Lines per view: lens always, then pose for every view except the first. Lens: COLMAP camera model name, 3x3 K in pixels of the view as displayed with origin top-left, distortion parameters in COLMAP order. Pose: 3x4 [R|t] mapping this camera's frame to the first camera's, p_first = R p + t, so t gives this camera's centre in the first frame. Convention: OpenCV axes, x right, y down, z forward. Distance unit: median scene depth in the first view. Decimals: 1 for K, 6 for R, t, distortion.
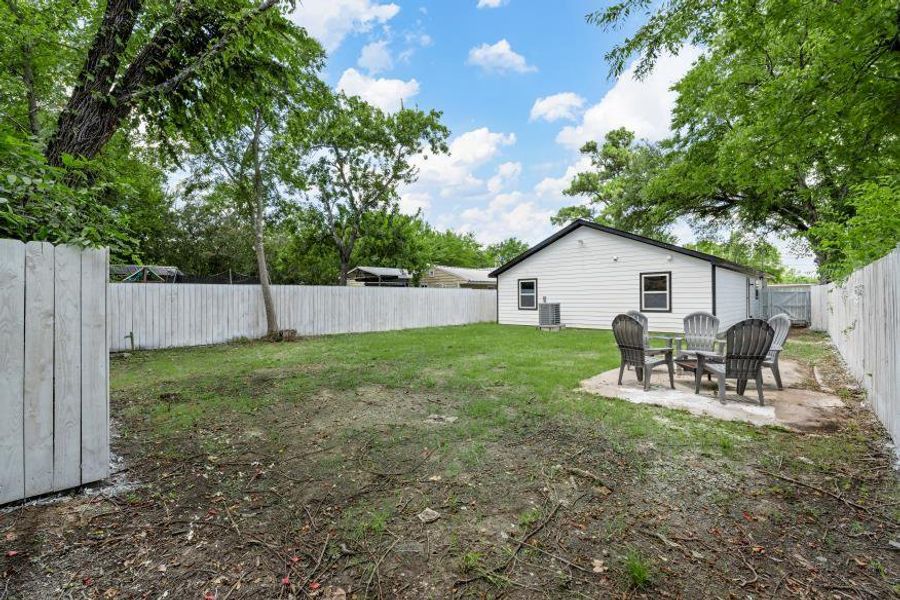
lens RADIAL K [[389.5, 0, 454.9], [0, 389.5, 296.8], [0, 0, 1]] dist [0.000367, 0.000023]
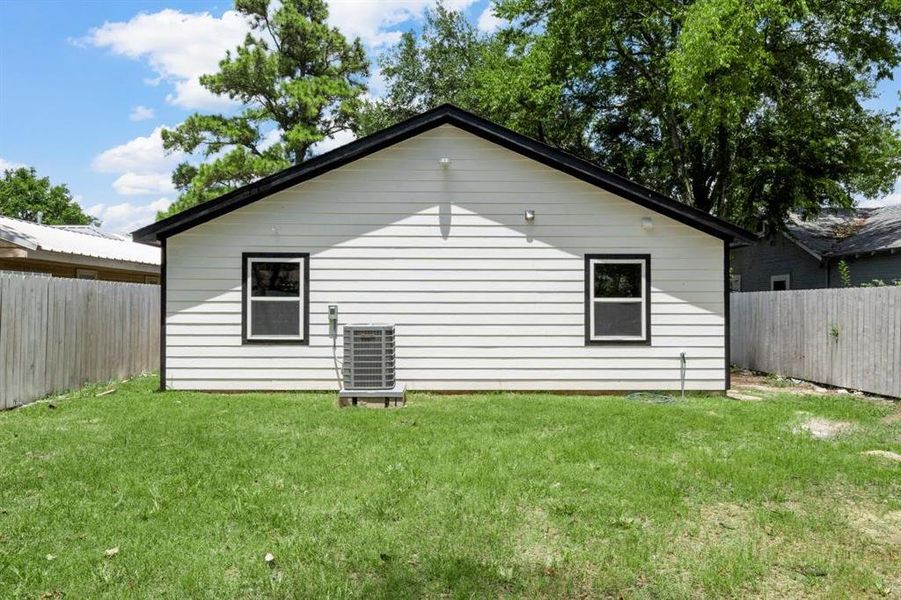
lens RADIAL K [[633.2, 0, 450.5], [0, 633.2, 300.0], [0, 0, 1]] dist [0.004306, 0.001685]
pose [[0.691691, 0.018562, 0.721955, -0.108652], [-0.012498, 0.999828, -0.013732, 0.000235], [-0.722086, 0.000475, 0.691804, 0.517954]]
